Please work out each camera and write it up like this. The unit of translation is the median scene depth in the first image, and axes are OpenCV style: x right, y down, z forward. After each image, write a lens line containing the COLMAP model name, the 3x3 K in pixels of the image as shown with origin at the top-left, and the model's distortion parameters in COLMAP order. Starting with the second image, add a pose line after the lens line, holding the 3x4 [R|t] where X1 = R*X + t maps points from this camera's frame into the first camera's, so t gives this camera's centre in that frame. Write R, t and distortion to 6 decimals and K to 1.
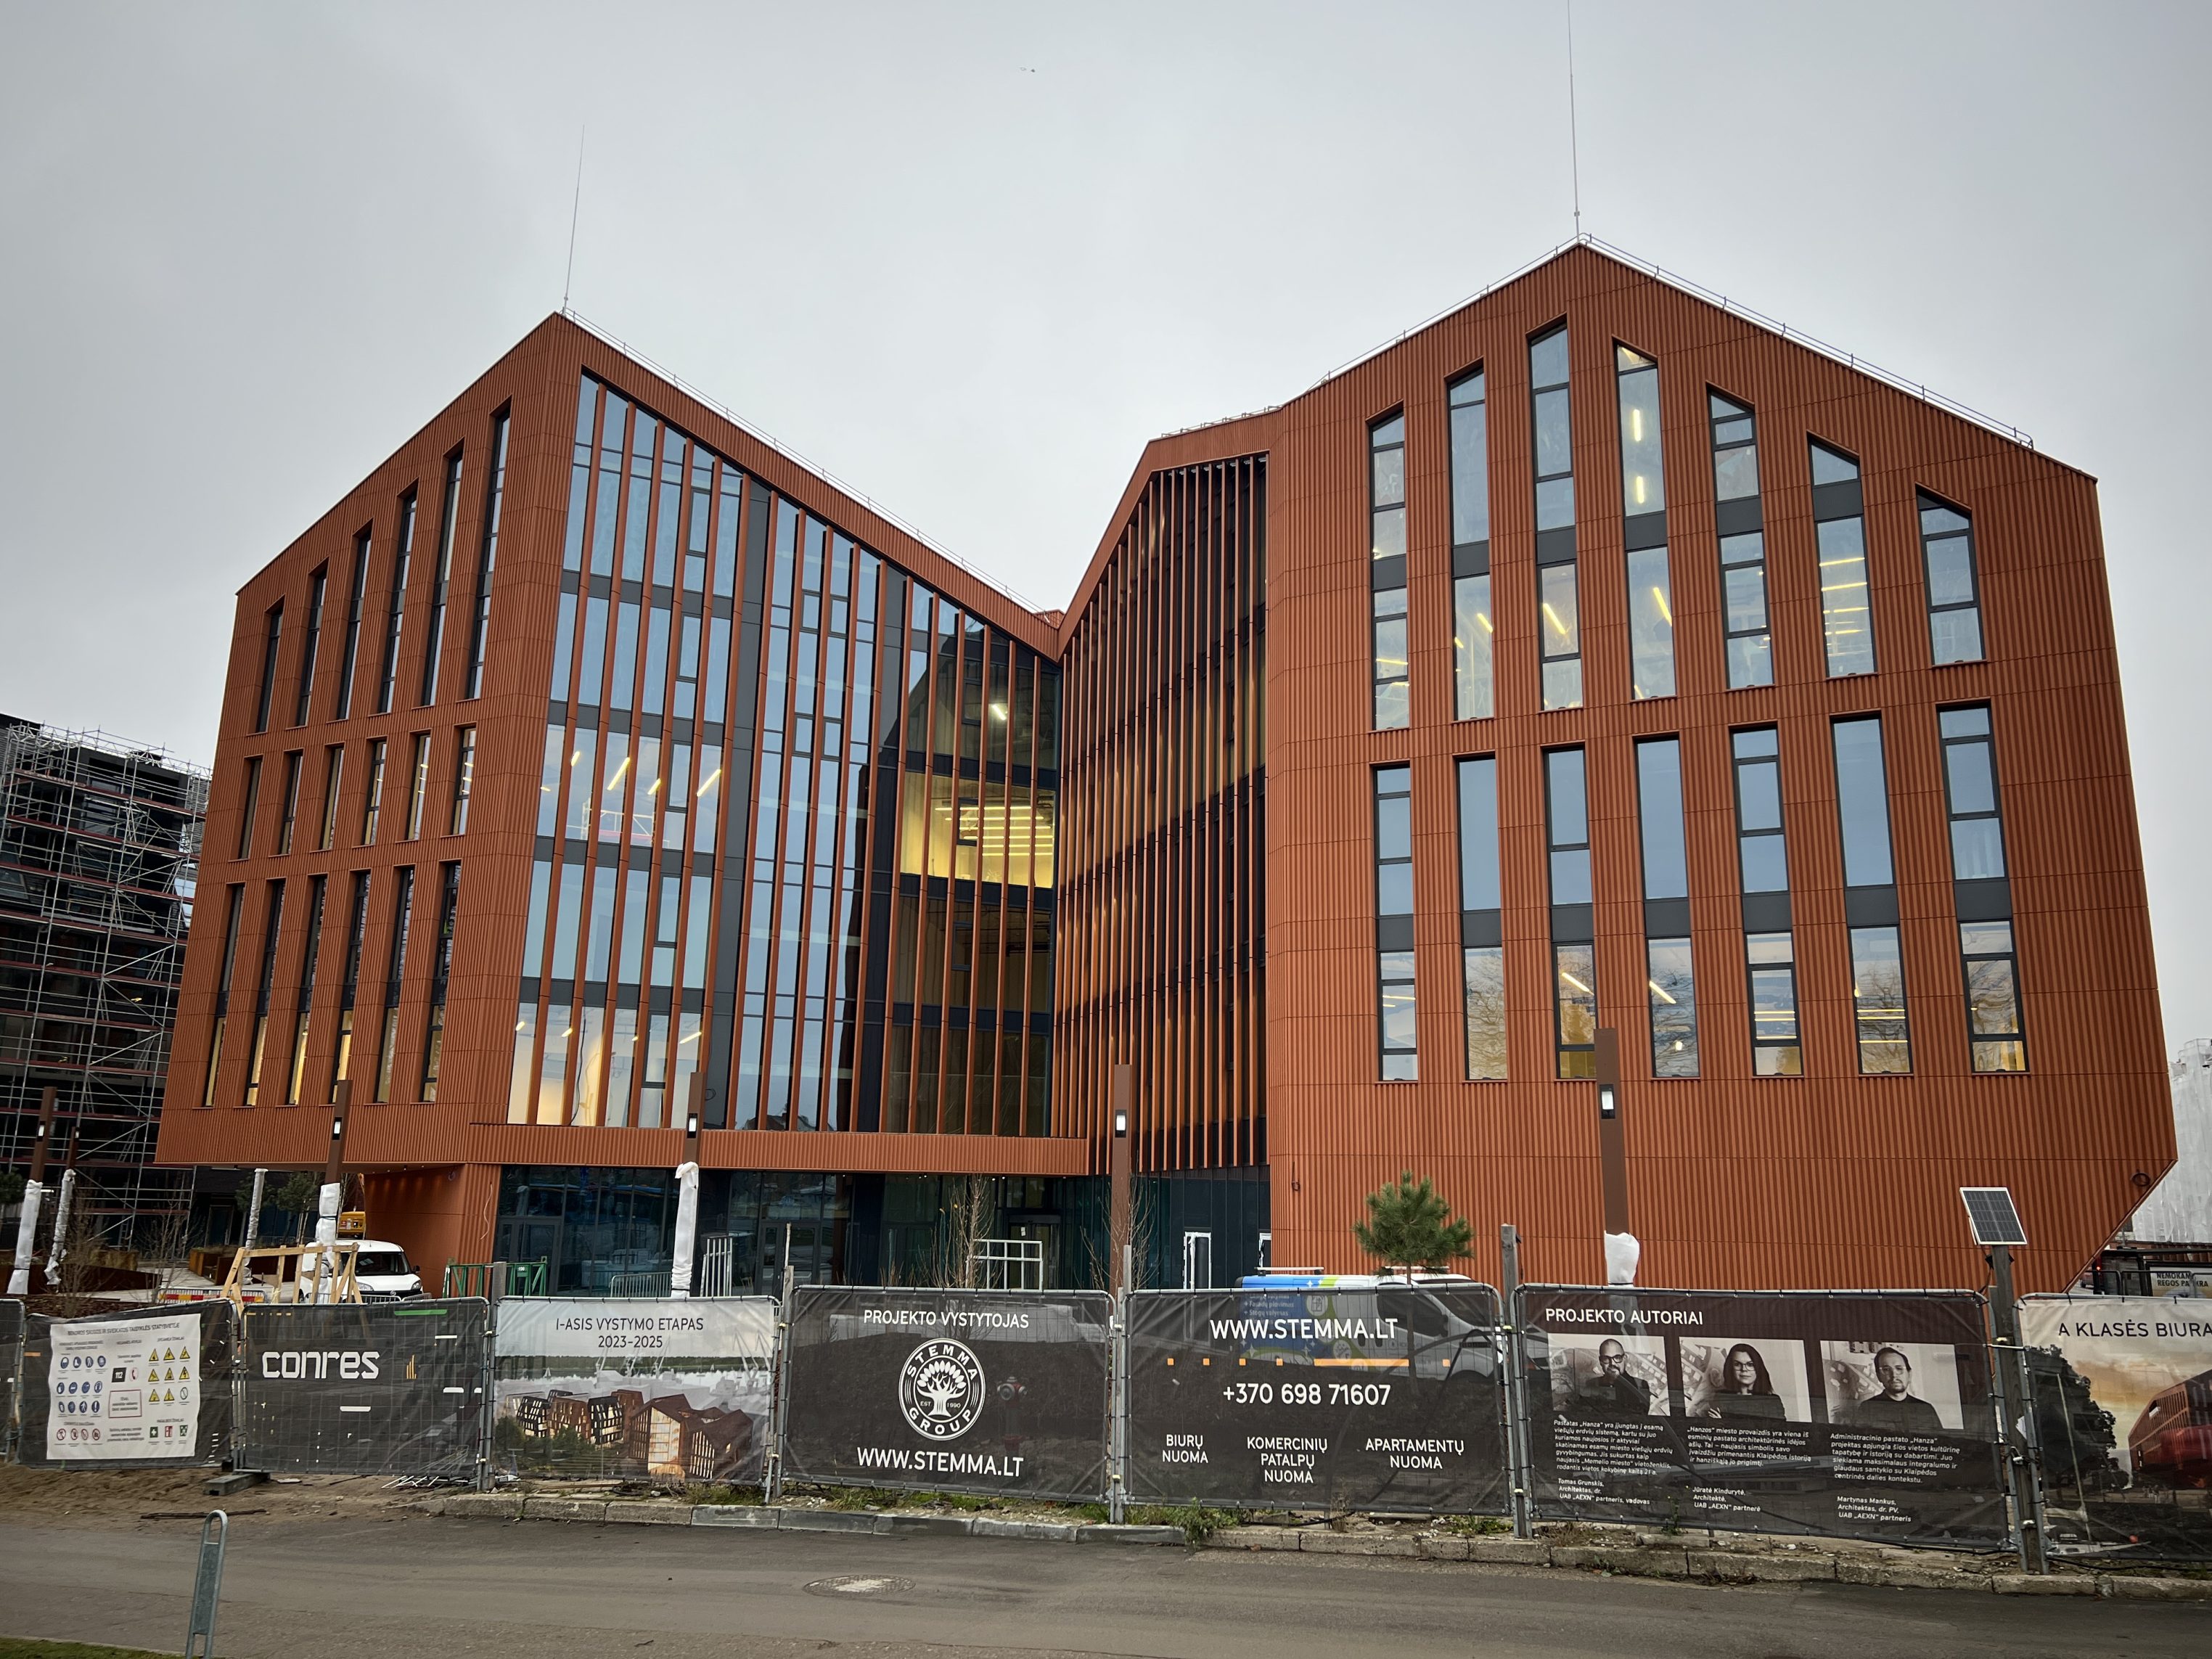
lens RADIAL K [[1678.1, 0, 1106.0], [0, 1678.1, 829.5], [0, 0, 1]] dist [0.099033, -0.083351]
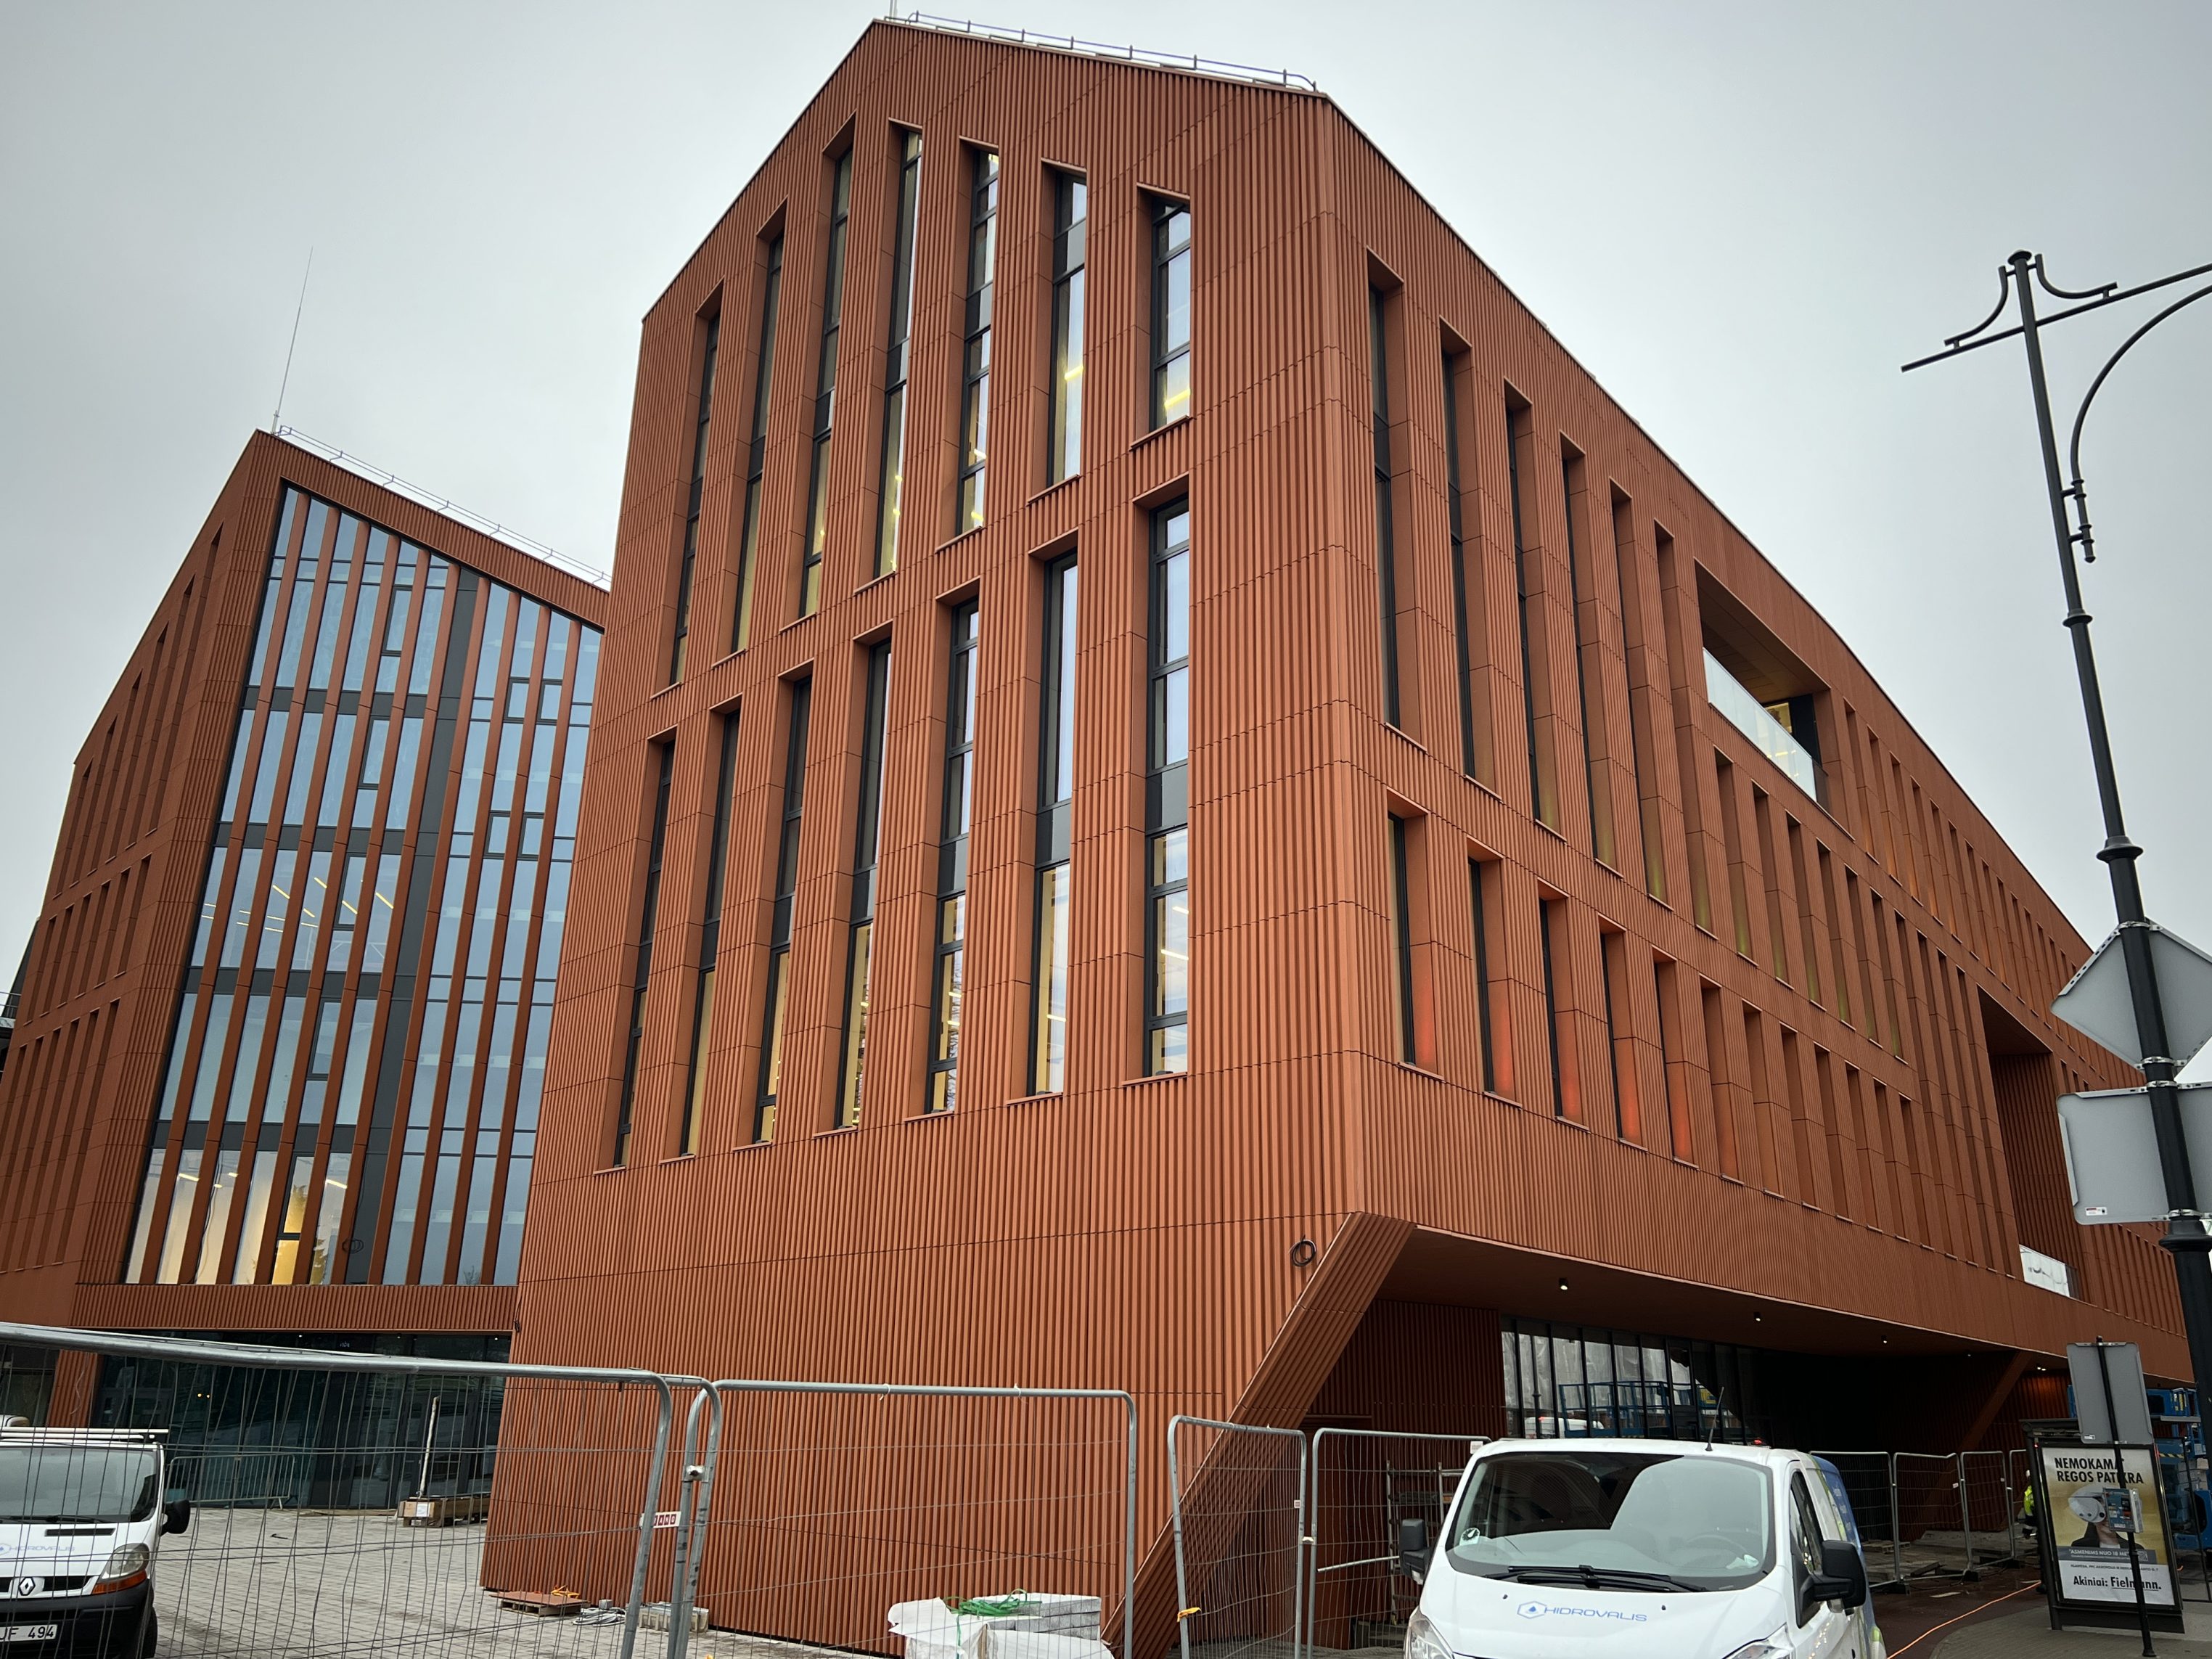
lens RADIAL K [[1661.3, 0, 1106.0], [0, 1661.3, 829.5], [0, 0, 1]] dist [0.072191, -0.077988]
pose [[0.945946, -0.109738, -0.305195, 0.403709], [0.077404, 0.990212, -0.116137, 0.070652], [0.314953, 0.086236, 0.945182, 0.267122]]
